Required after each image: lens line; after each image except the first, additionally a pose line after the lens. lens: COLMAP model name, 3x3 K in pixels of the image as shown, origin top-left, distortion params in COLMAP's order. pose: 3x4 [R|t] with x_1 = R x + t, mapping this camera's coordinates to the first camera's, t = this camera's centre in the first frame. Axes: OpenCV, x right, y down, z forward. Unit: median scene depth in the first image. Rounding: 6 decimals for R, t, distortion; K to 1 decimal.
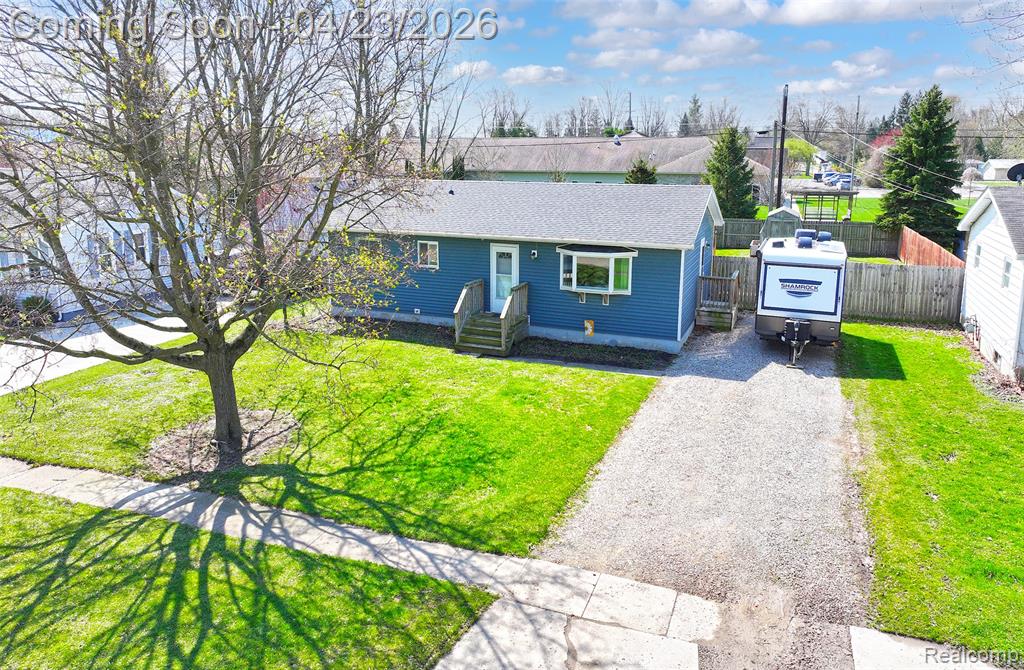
lens RADIAL K [[723.3, 0, 510.1], [0, 723.3, 363.2], [0, 0, 1]] dist [0.007244, 0.009517]
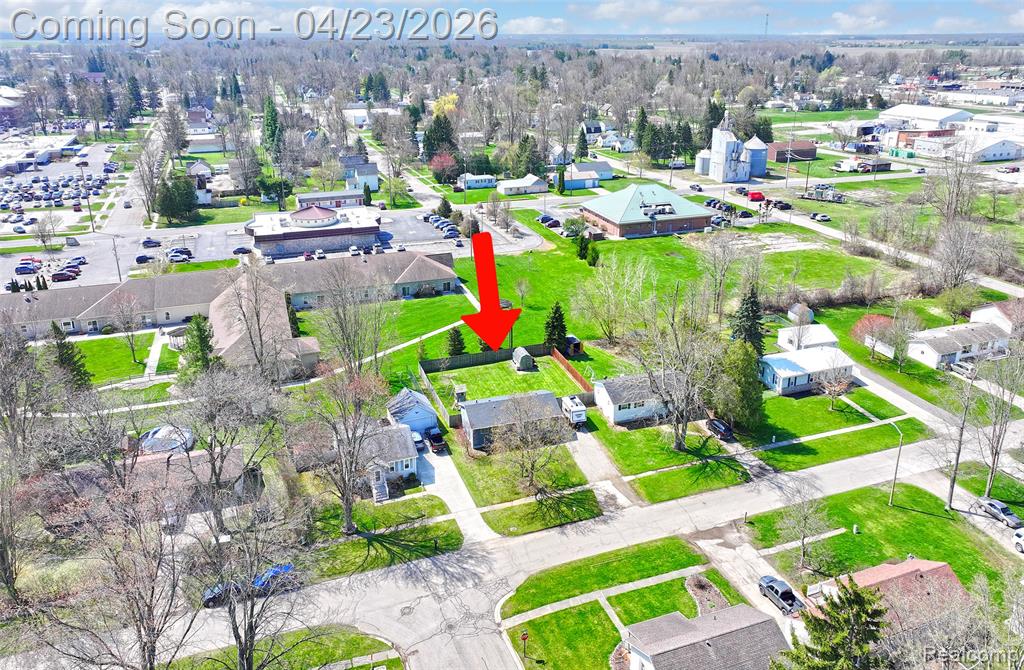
lens RADIAL K [[723.3, 0, 531.9], [0, 723.3, 366.7], [0, 0, 1]] dist [0.007244, 0.009517]
pose [[0.762717, -0.282822, 0.581614, -3.034565], [0.175021, 0.956018, 0.235364, -1.899862], [-0.622600, -0.077722, 0.778671, -3.043929]]
